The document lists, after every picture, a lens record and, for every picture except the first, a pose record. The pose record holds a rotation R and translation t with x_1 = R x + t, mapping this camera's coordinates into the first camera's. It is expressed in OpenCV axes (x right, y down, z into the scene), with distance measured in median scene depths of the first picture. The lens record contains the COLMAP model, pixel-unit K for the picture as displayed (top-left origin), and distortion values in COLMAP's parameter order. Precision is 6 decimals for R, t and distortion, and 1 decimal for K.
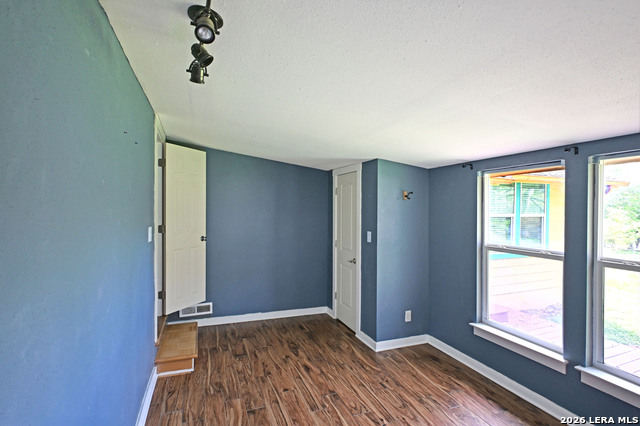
lens RADIAL K [[313.0, 0, 322.2], [0, 313.0, 212.4], [0, 0, 1]] dist [-0.000353, -0.000389]
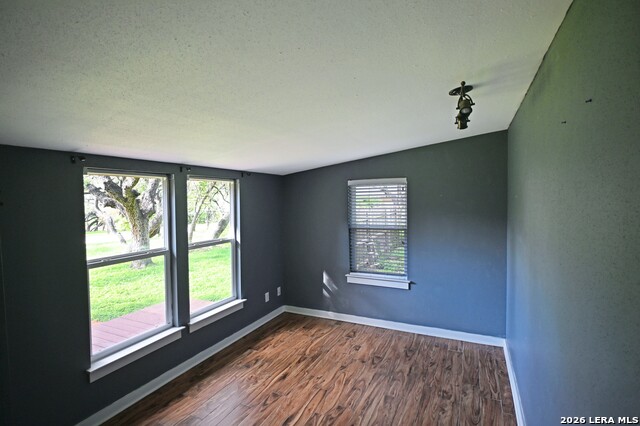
lens RADIAL K [[313.0, 0, 322.2], [0, 313.0, 212.4], [0, 0, 1]] dist [-0.000353, -0.000389]
pose [[-0.684803, -0.008019, 0.728684, -0.552841], [0.032384, 0.998617, 0.041424, -0.036602], [-0.728008, 0.051965, -0.683596, 1.378710]]
